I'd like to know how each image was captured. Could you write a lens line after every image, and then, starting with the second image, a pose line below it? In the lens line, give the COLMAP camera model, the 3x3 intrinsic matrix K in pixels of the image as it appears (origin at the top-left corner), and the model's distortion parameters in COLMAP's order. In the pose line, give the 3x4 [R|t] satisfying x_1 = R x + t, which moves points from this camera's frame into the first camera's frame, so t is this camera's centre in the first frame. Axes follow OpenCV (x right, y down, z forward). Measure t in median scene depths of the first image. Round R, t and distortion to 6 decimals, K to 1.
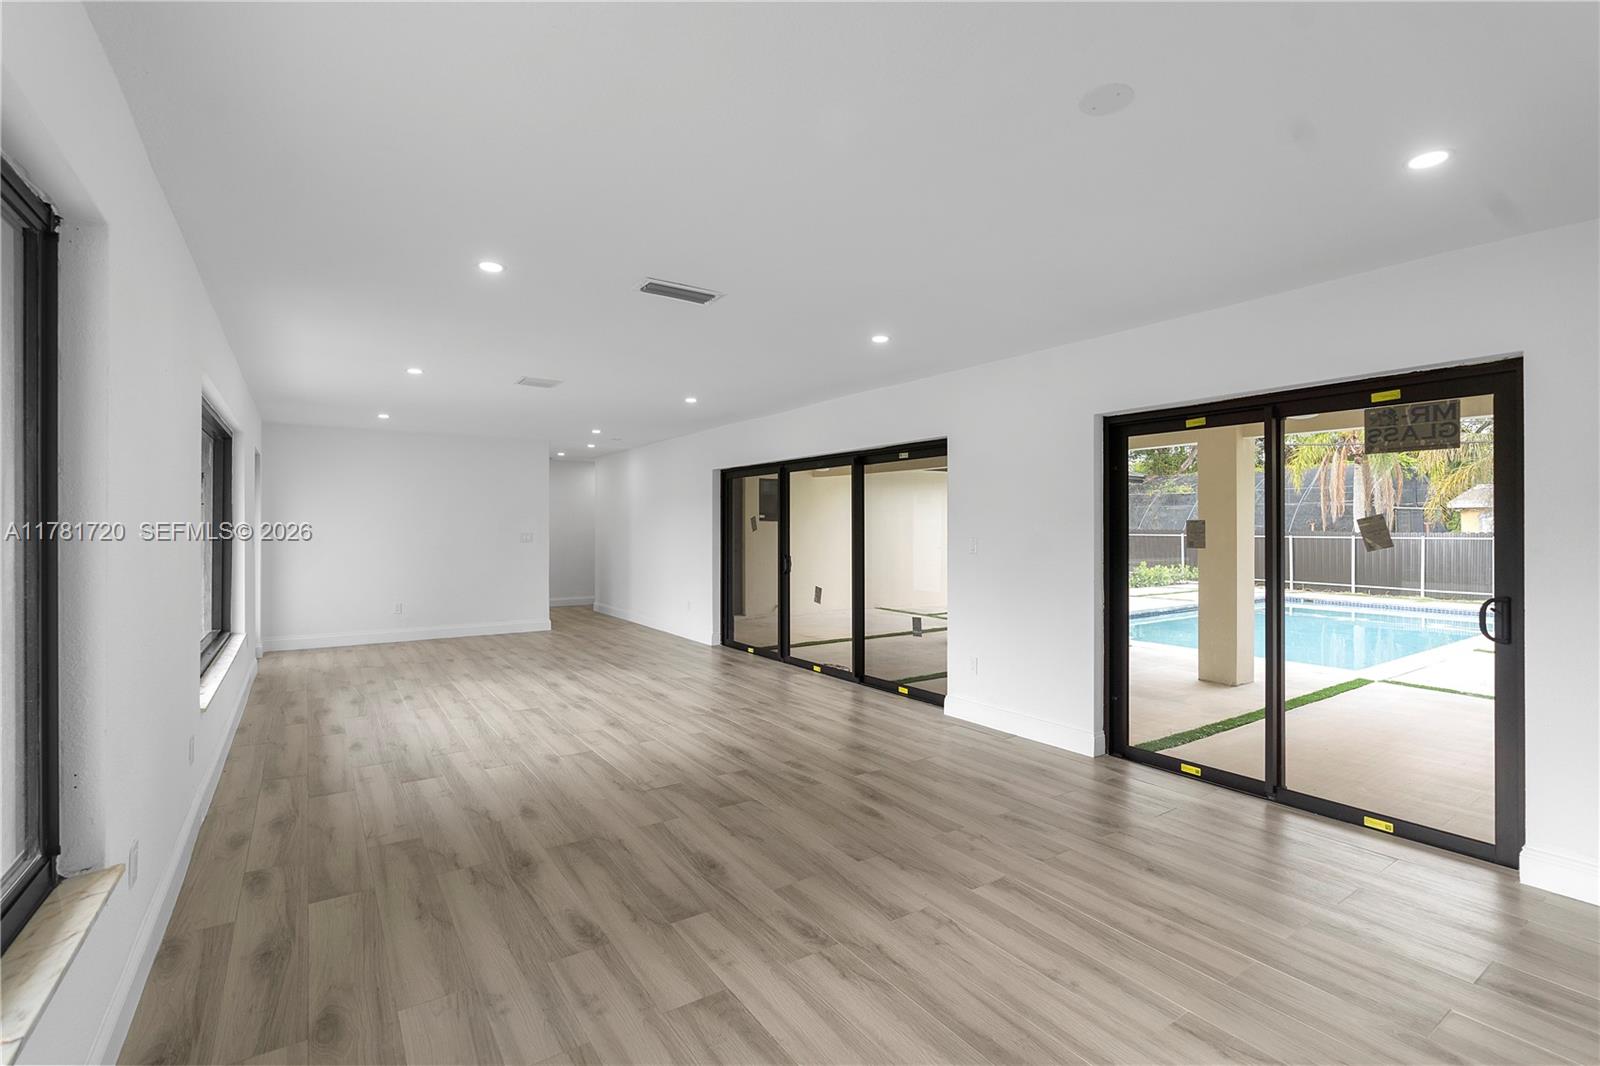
lens RADIAL K [[728.8, 0, 791.9], [0, 728.8, 537.5], [0, 0, 1]] dist [-0.001341, -0.000494]
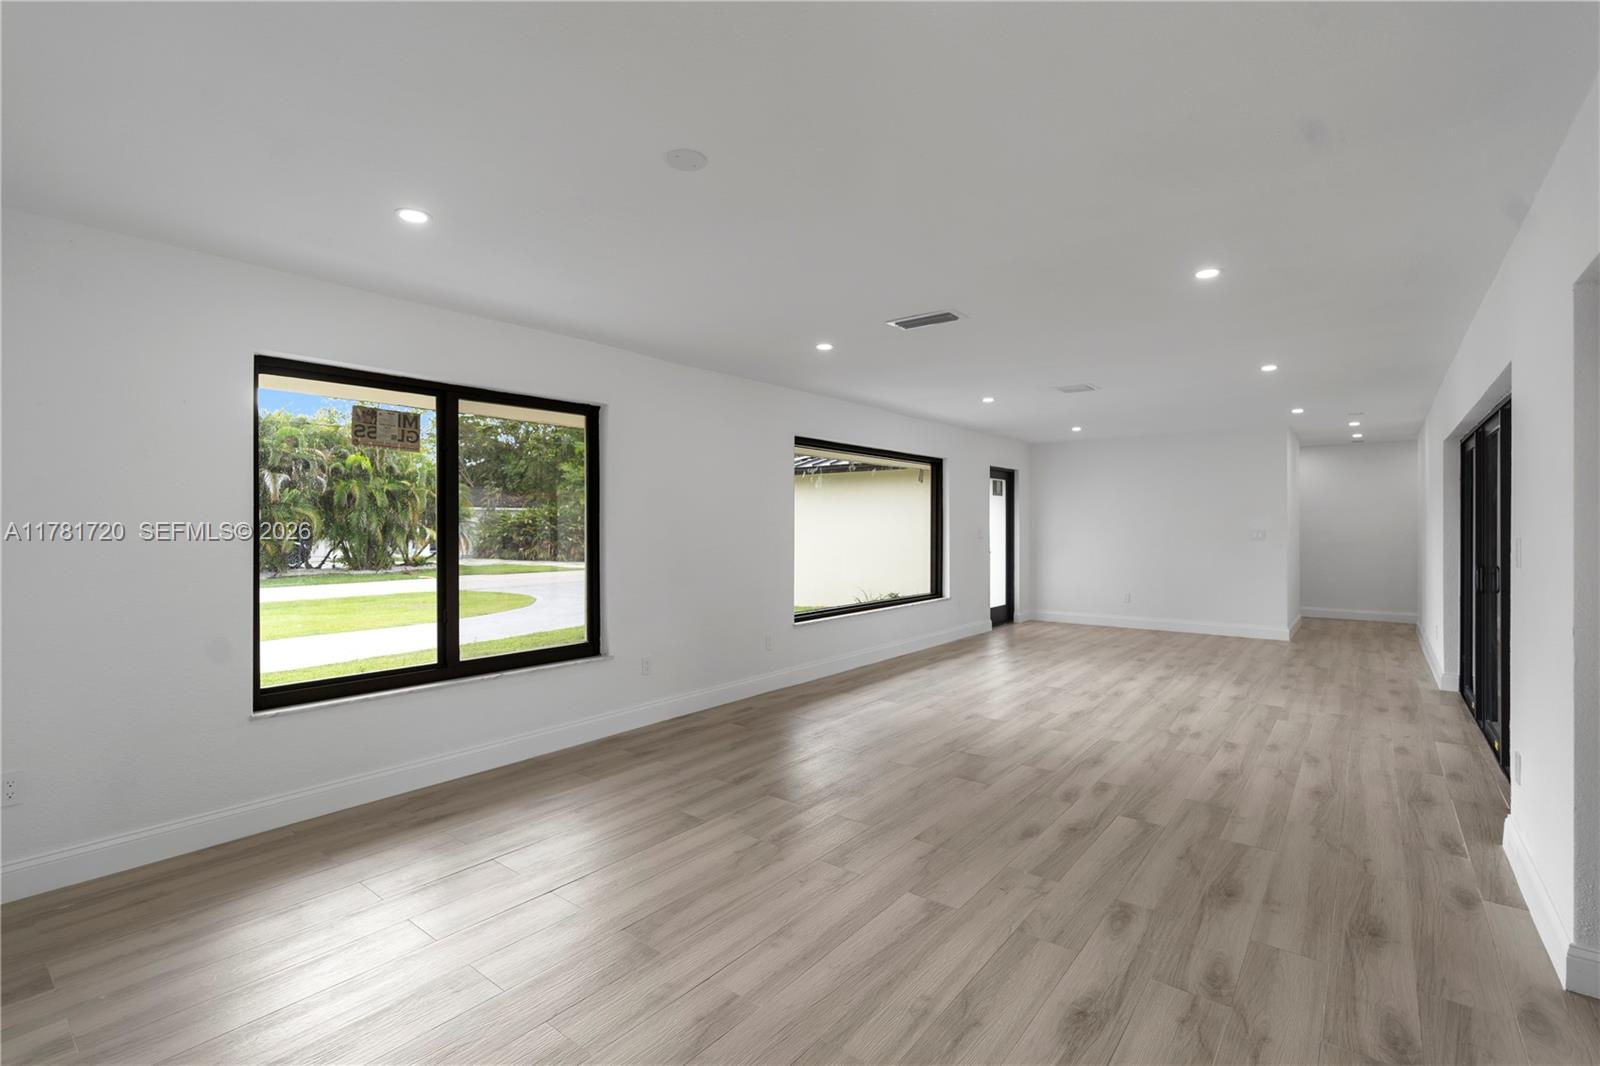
lens RADIAL K [[728.5, 0, 782.9], [0, 728.5, 524.4], [0, 0, 1]] dist [0.000157, 0.000231]
pose [[0.292101, -0.004473, -0.956377, 0.790293], [-0.013700, 0.999867, -0.008861, 0.005637], [0.956289, 0.015691, 0.292001, 0.388787]]
